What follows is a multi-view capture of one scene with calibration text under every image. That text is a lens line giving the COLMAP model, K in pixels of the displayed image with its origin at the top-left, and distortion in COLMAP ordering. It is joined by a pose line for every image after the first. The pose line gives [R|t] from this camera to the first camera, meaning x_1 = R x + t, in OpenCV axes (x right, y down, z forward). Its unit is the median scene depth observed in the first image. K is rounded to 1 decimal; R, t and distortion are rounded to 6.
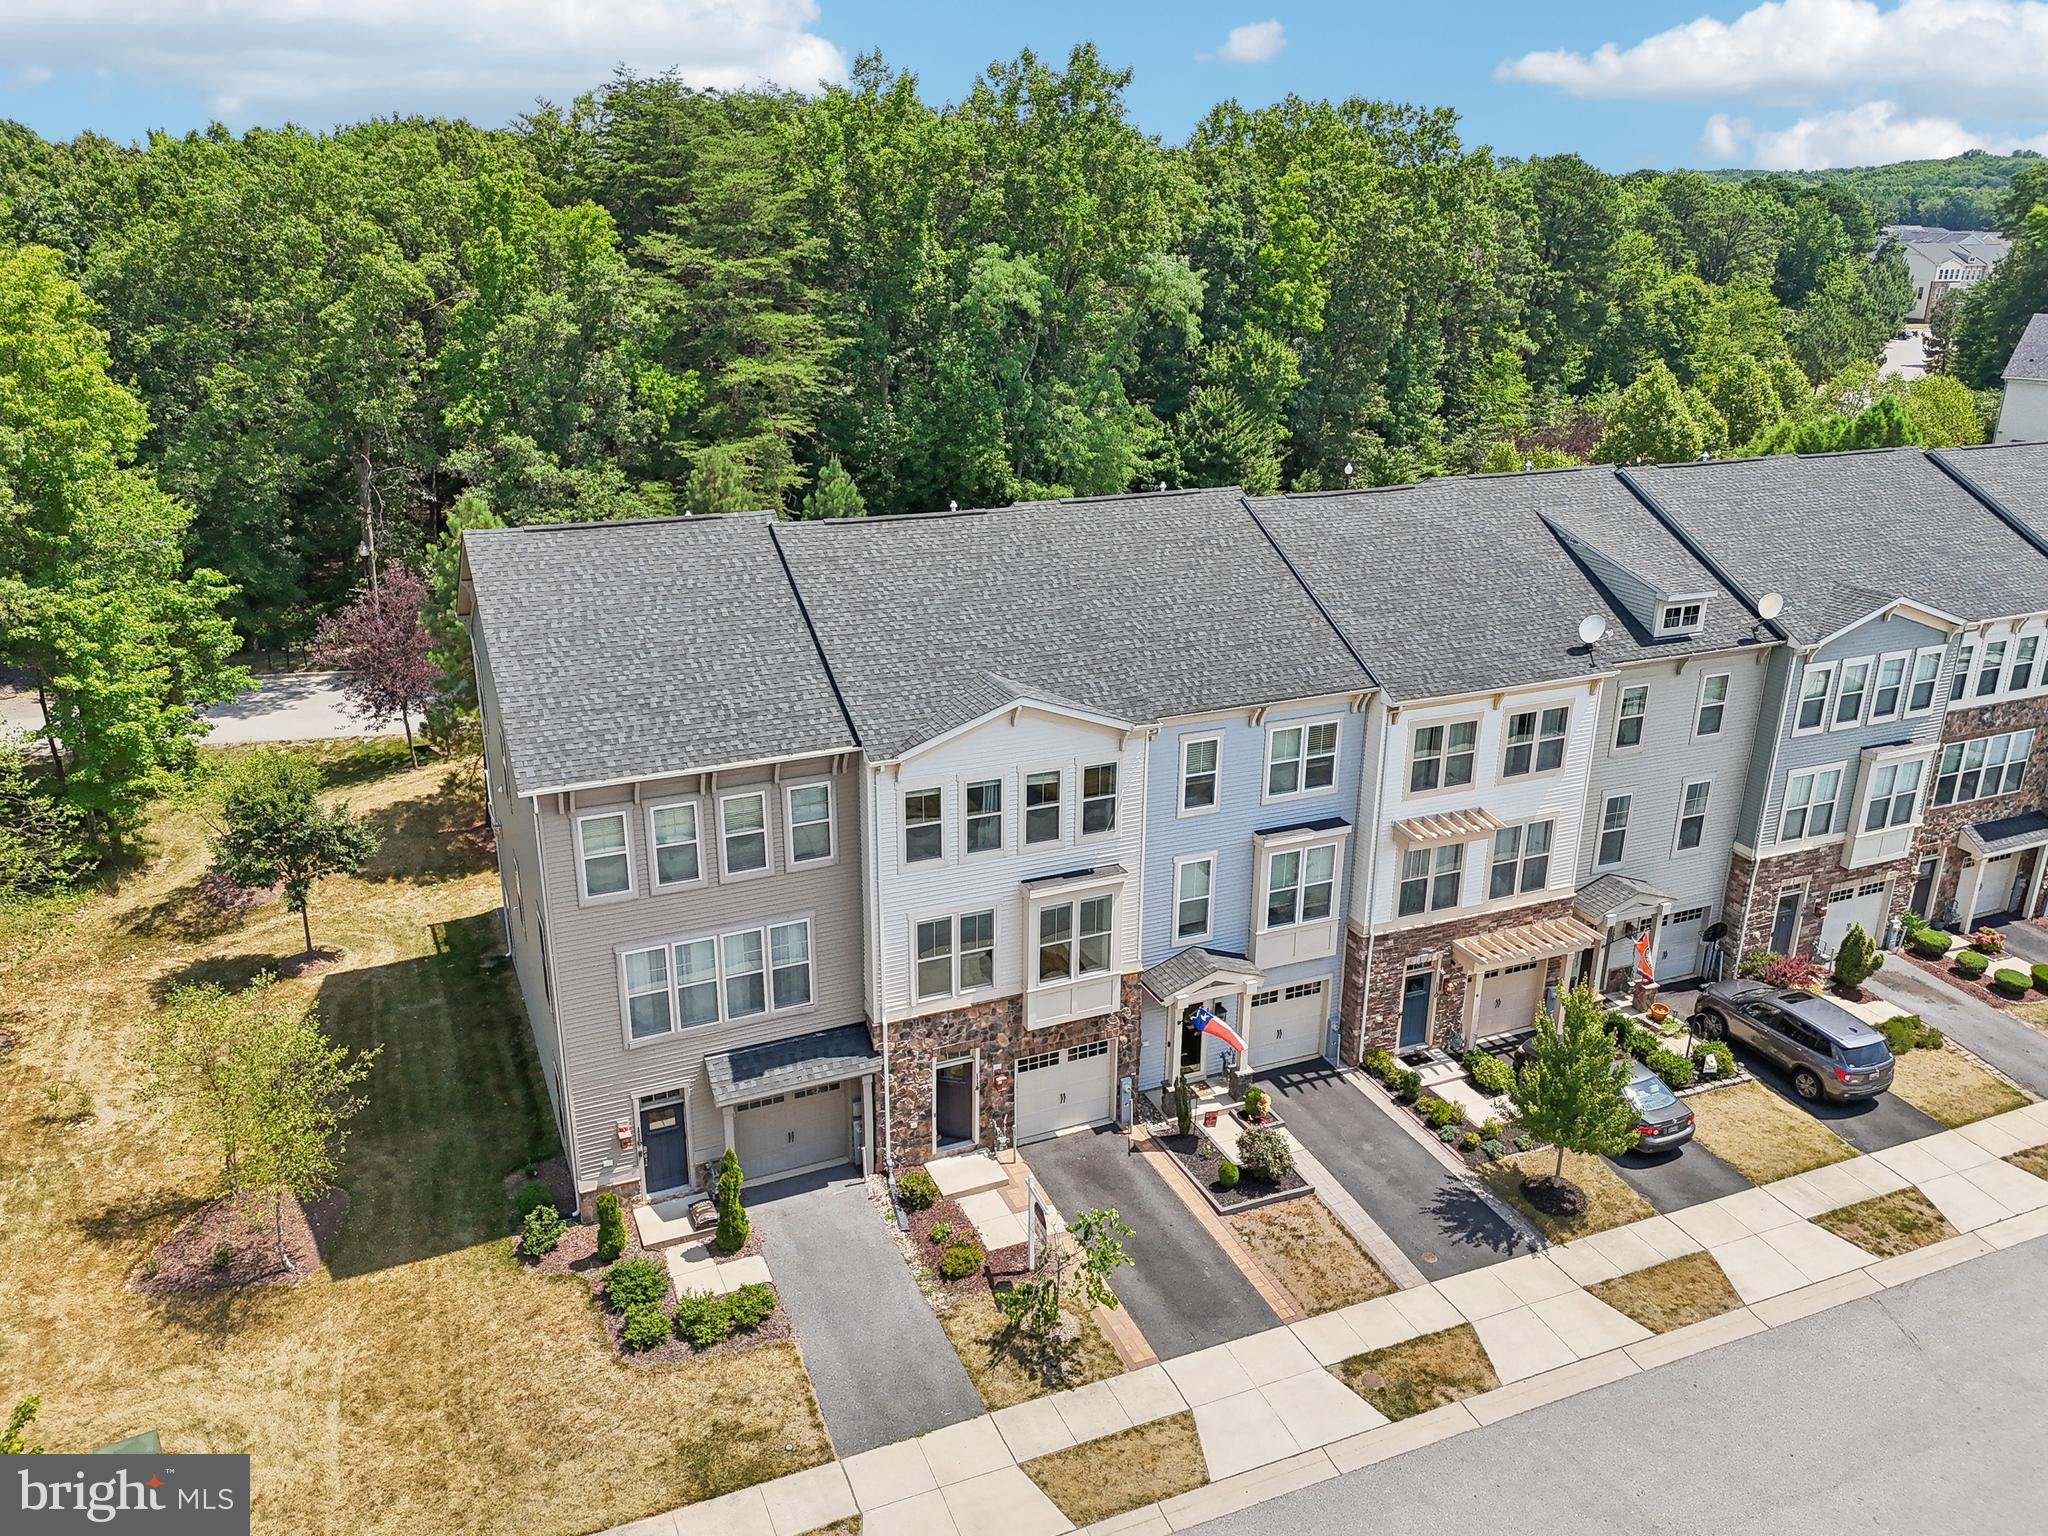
lens RADIAL K [[1561.4, 0, 1044.7], [0, 1561.4, 767.3], [0, 0, 1]] dist [0.090223, -0.096389]
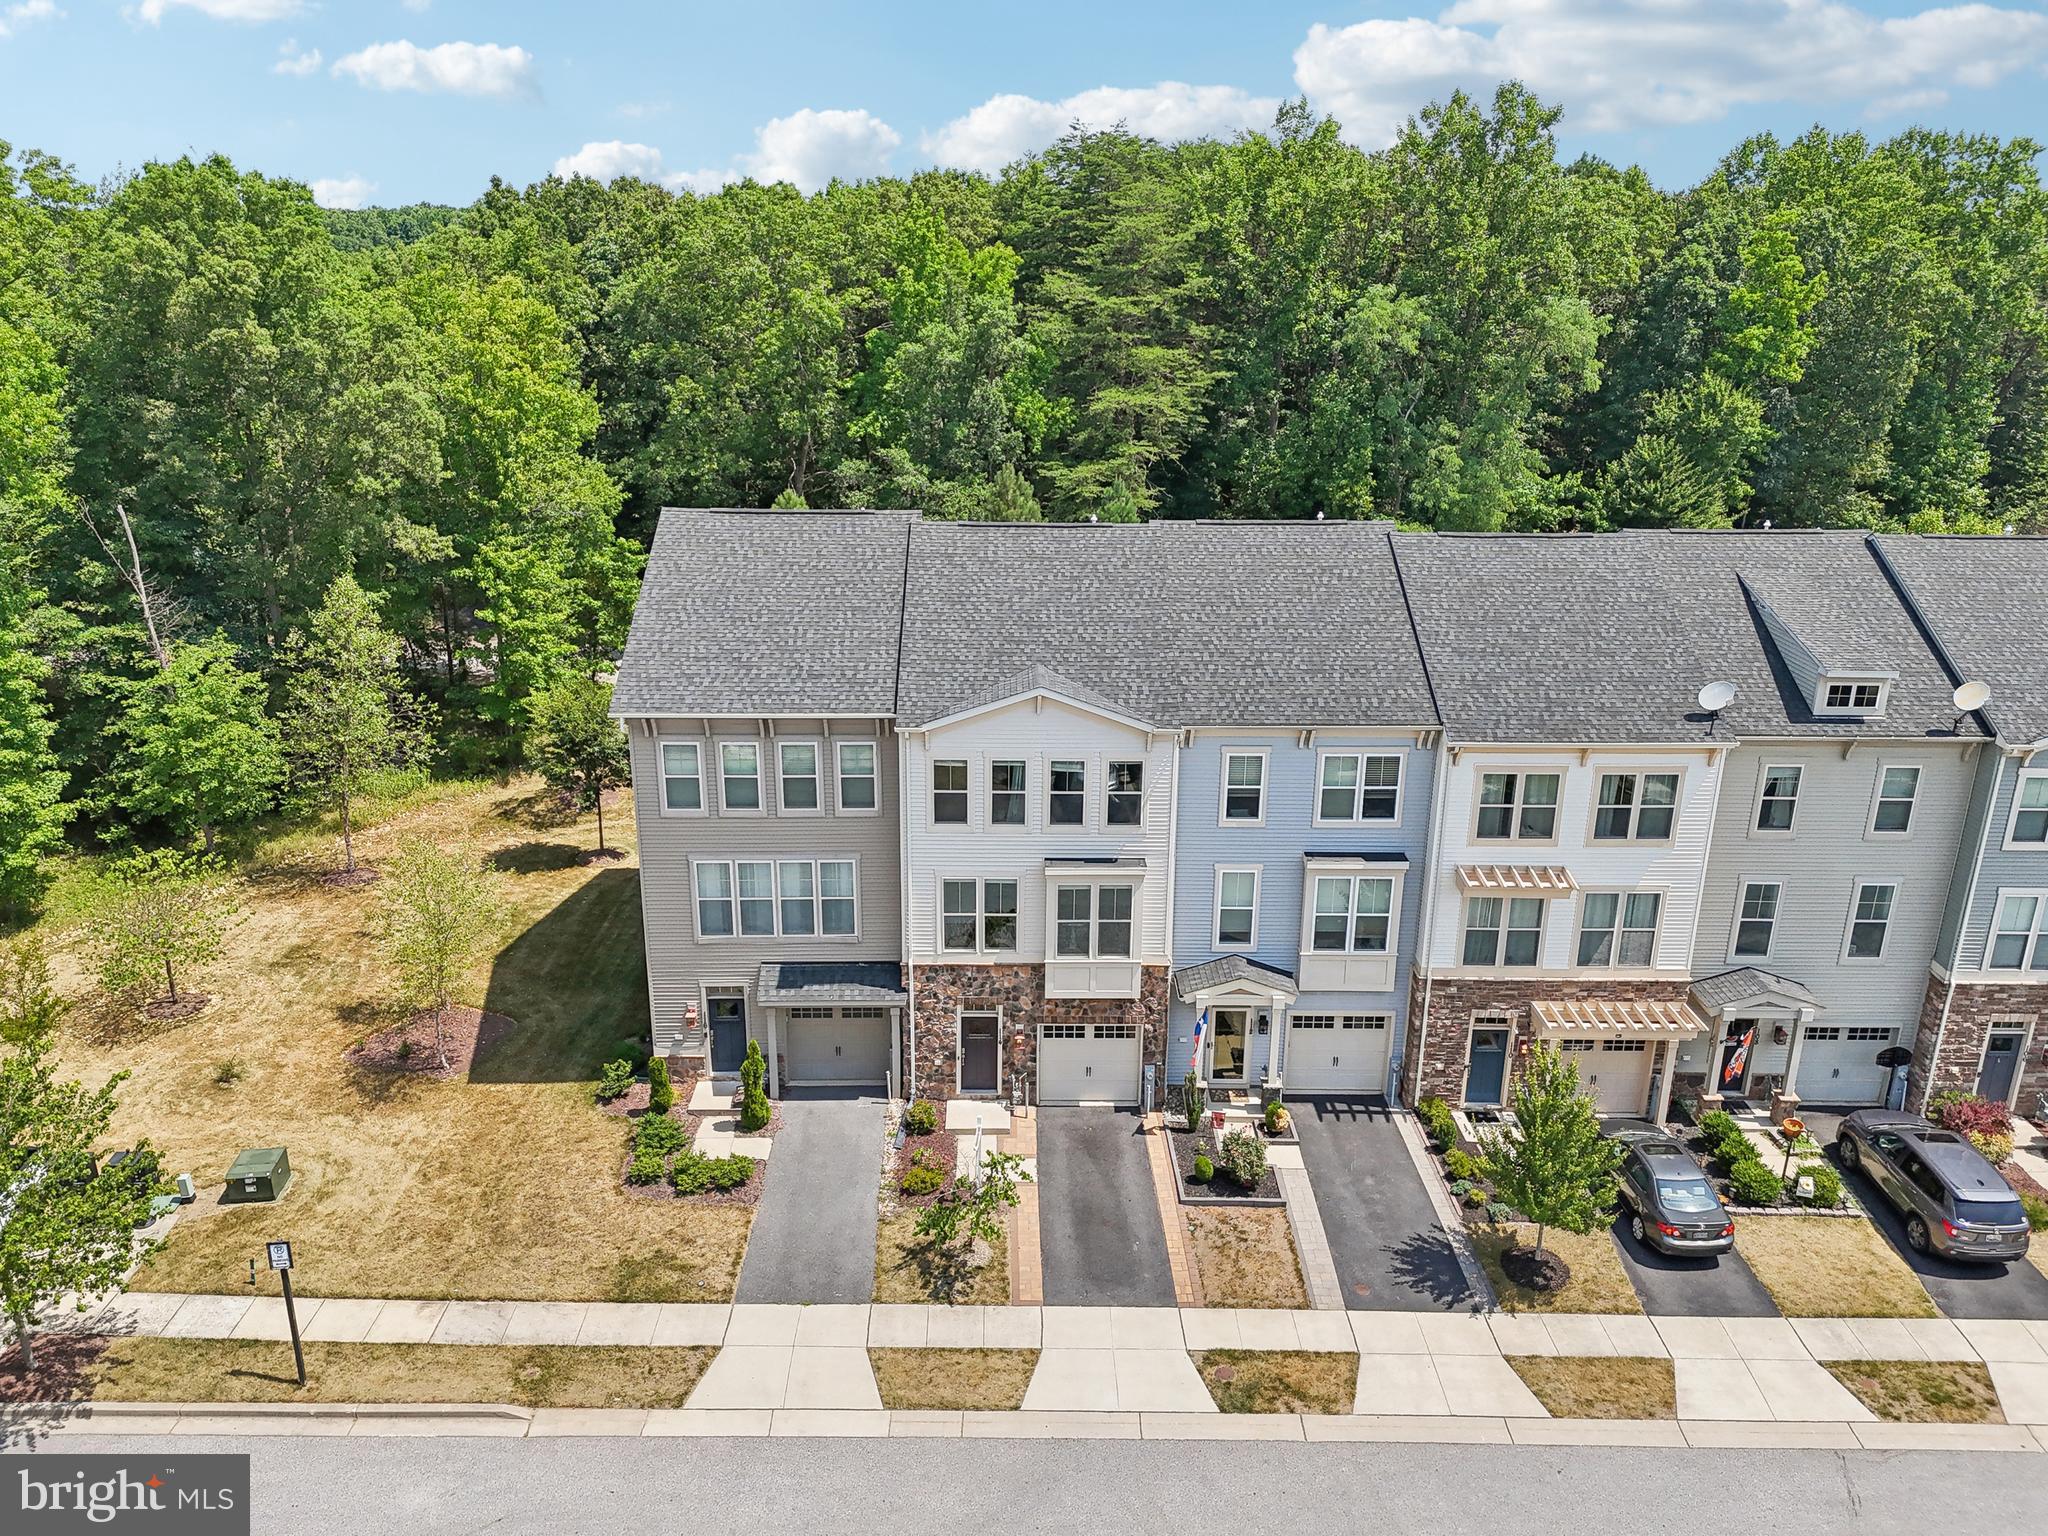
lens RADIAL K [[1558.9, 0, 1024.0], [0, 1558.9, 768.0], [0, 0, 1]] dist [0.098551, -0.096916]
pose [[0.922321, 0.127183, -0.364895, 0.320190], [-0.135943, 0.990715, 0.001696, 0.009310], [0.361723, 0.048040, 0.931047, -0.020879]]
